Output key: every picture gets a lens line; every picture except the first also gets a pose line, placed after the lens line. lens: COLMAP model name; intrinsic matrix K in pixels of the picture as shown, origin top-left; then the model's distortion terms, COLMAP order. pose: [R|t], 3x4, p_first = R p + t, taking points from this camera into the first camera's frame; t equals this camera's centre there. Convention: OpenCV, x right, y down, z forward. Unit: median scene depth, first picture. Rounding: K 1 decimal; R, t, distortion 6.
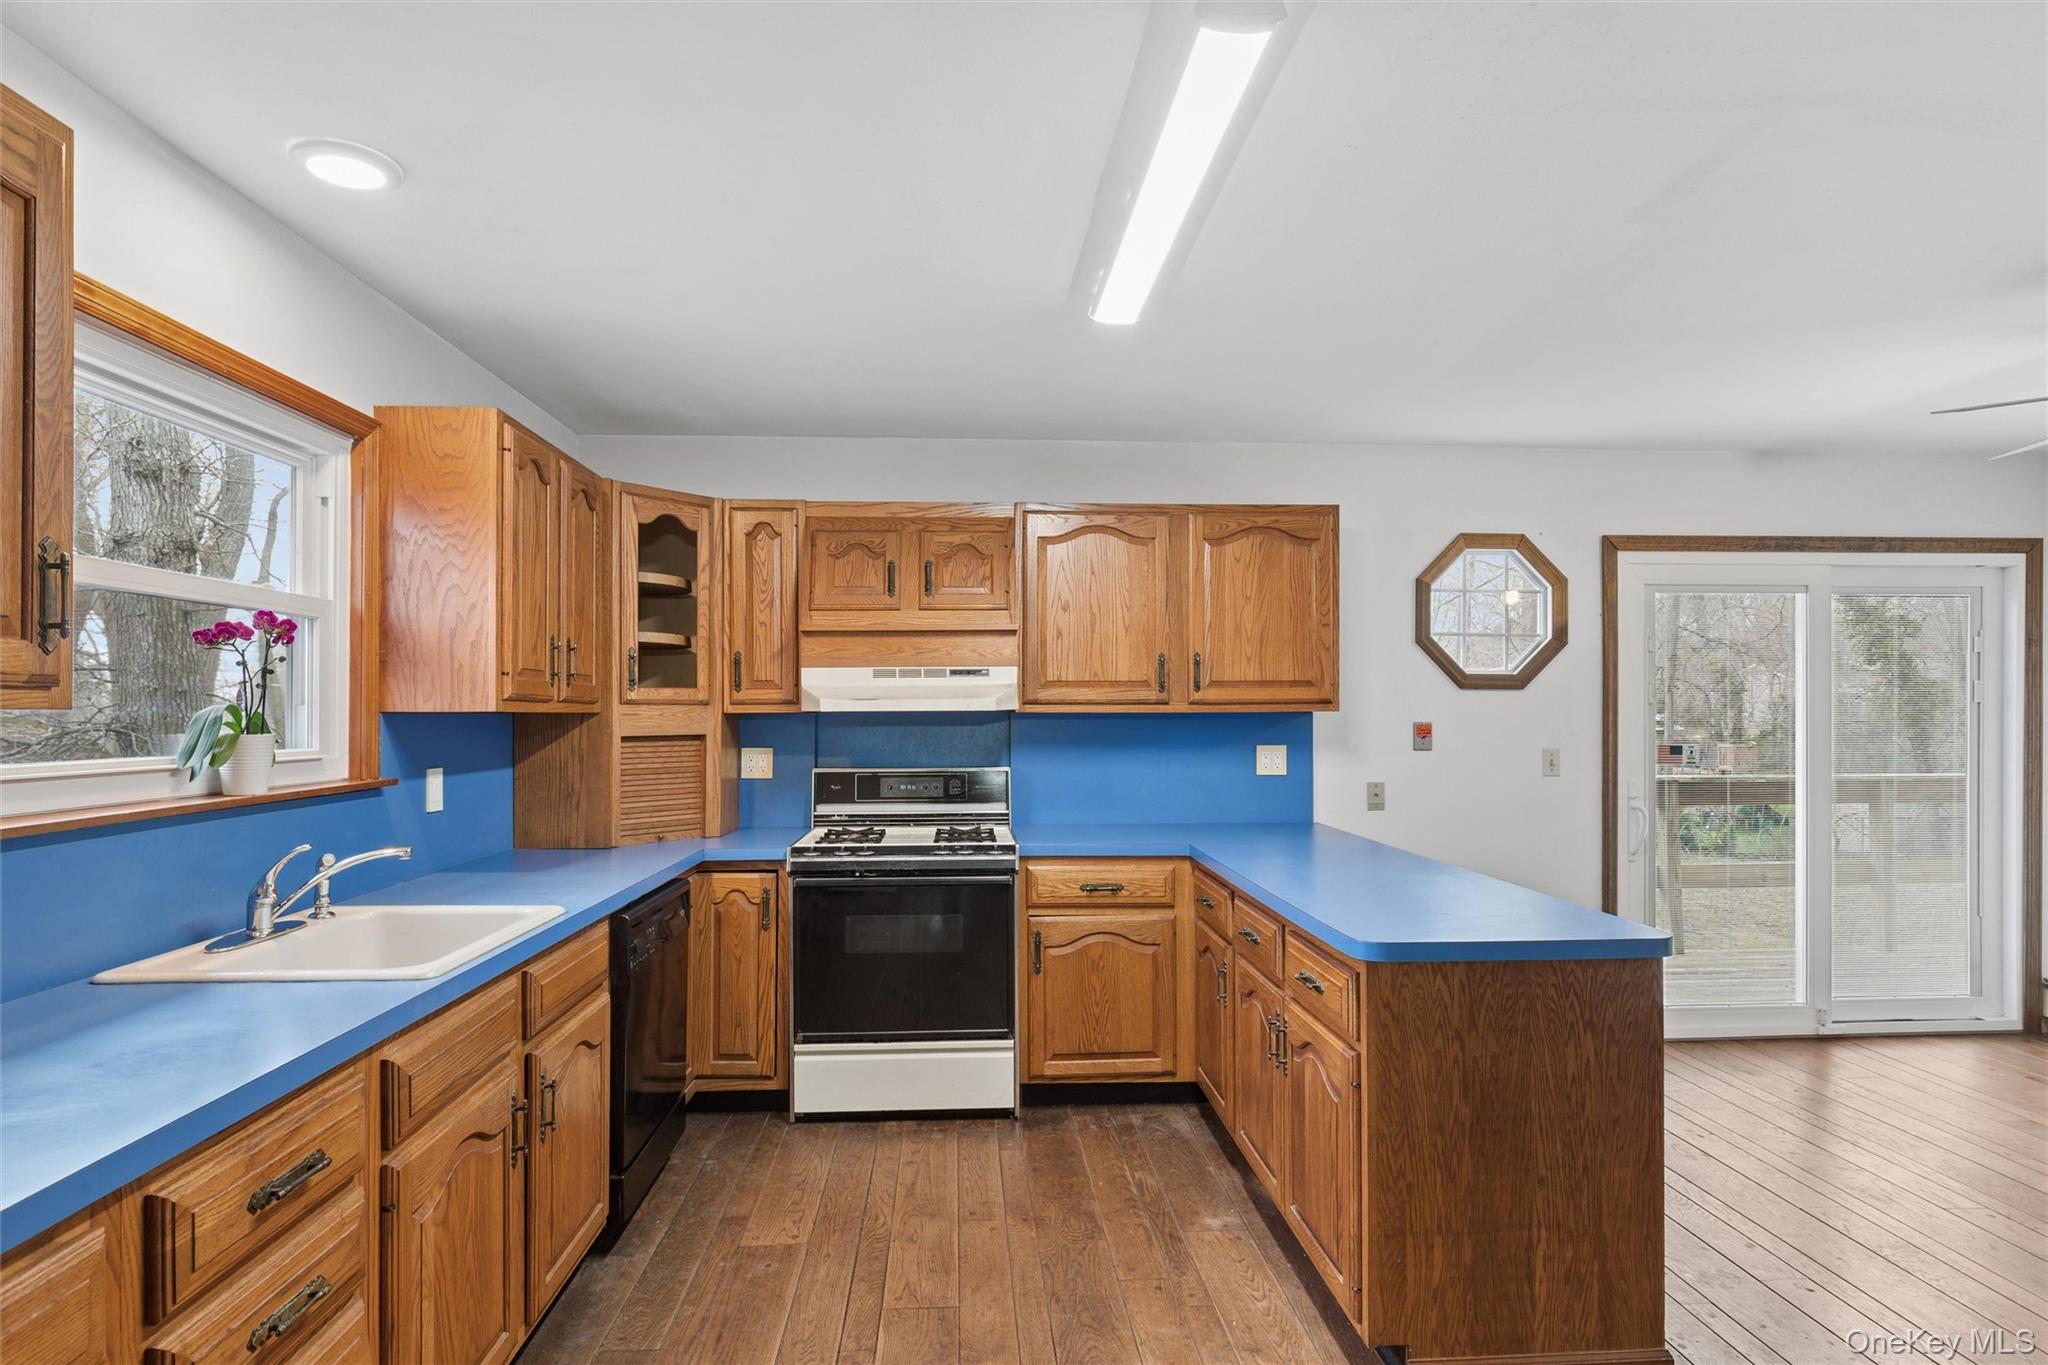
lens RADIAL K [[1062.5, 0, 1021.4], [0, 1062.5, 707.0], [0, 0, 1]] dist [0.000872, 0.000401]
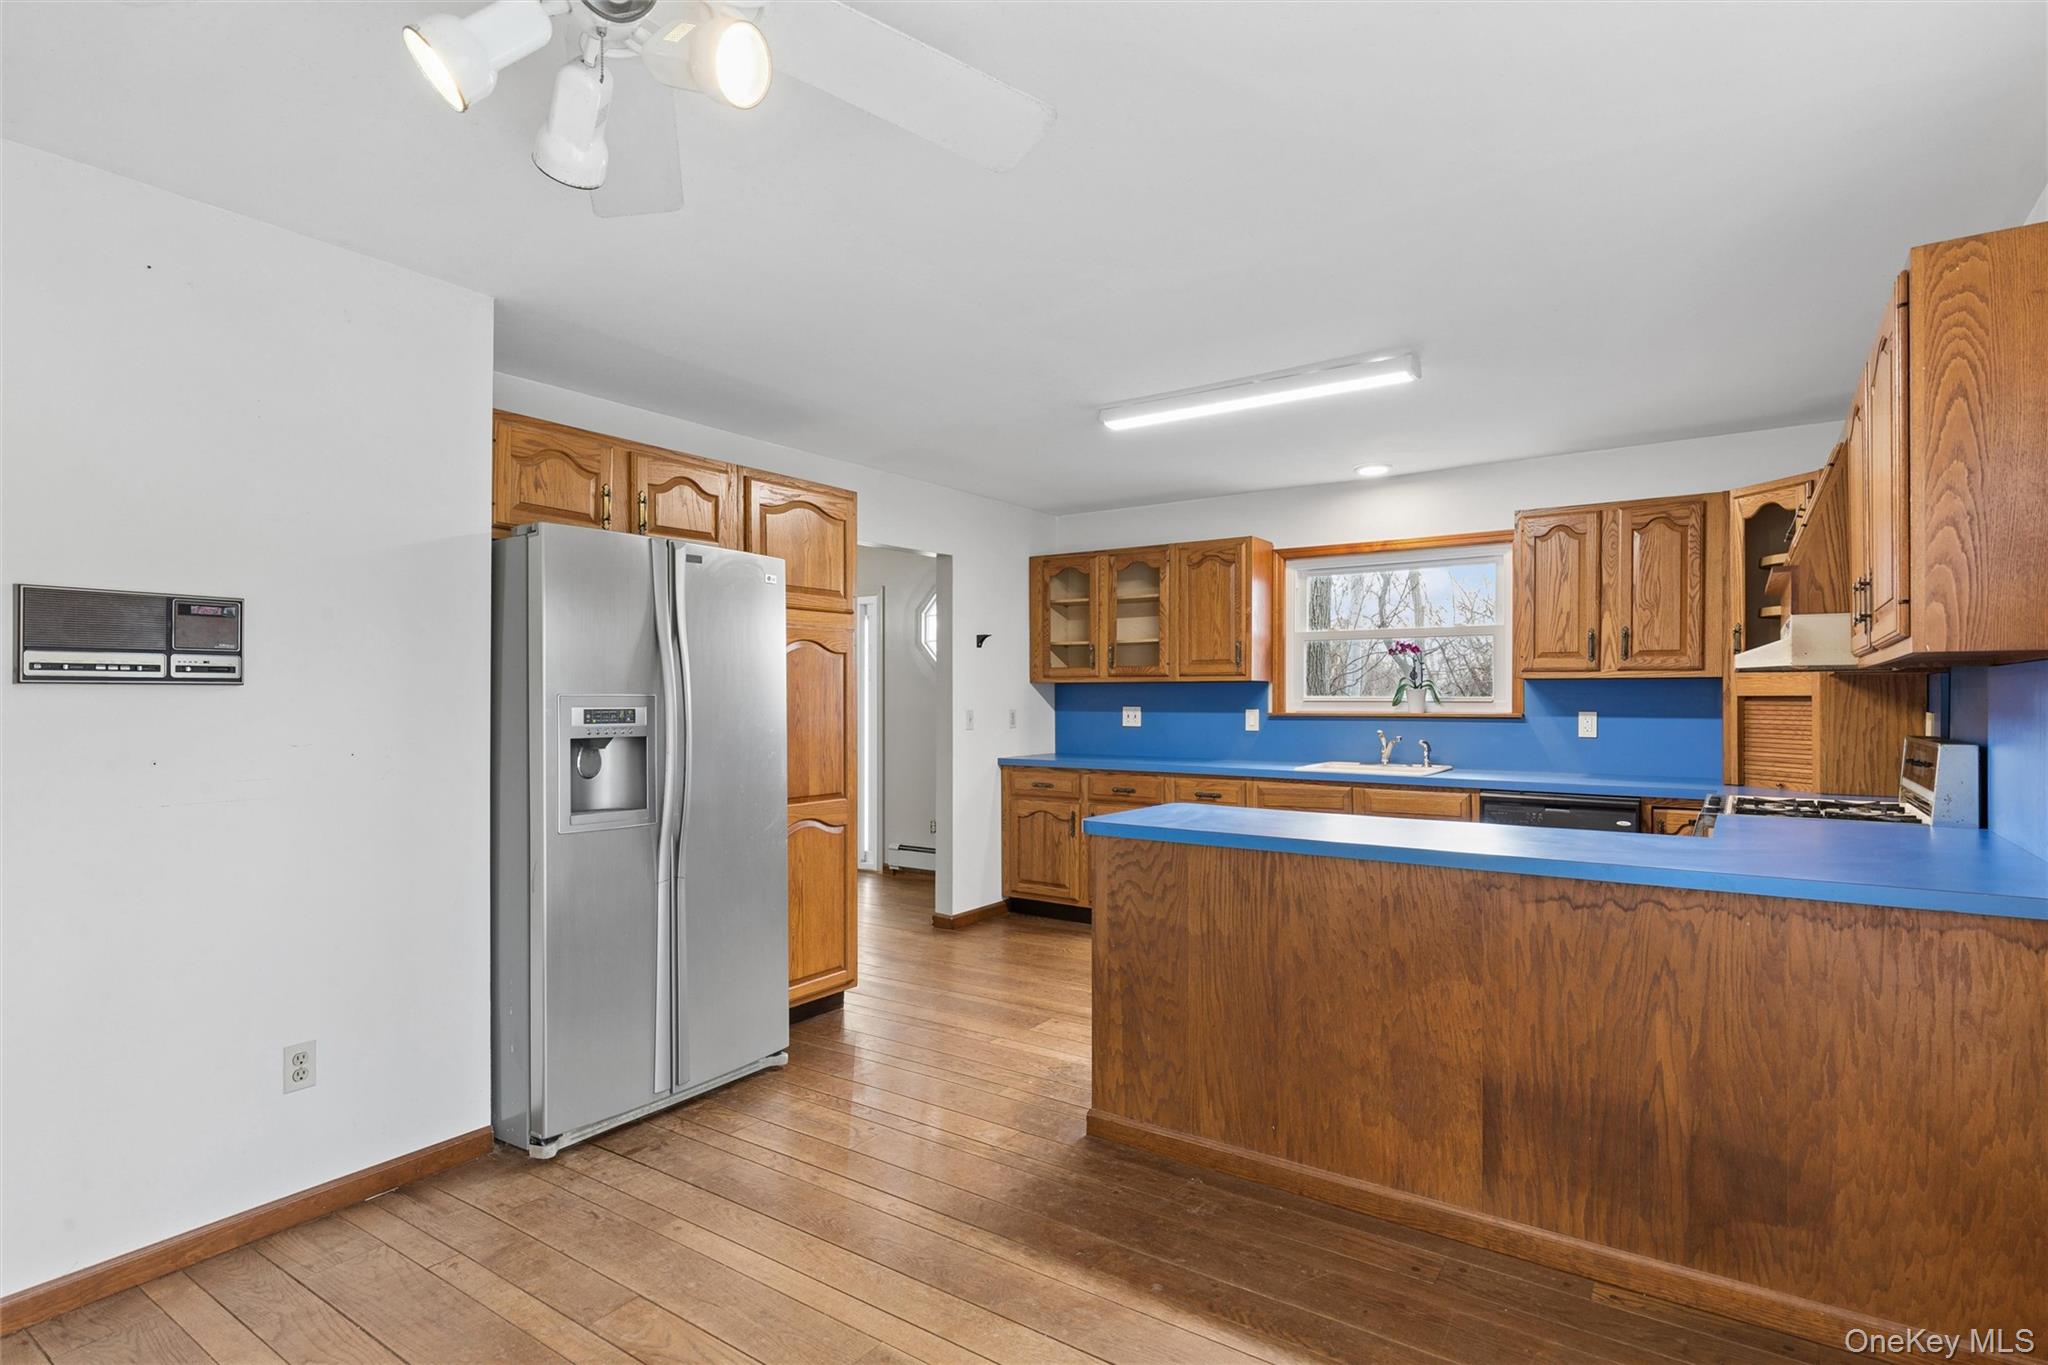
lens RADIAL K [[1026.8, 0, 1028.2], [0, 1026.8, 690.6], [0, 0, 1]] dist [-0.001058, -0.000124]
pose [[-0.621193, -0.002515, -0.783654, 1.027156], [0.005173, 0.999960, -0.007309, 0.024992], [0.783641, -0.008594, -0.621155, 1.056957]]
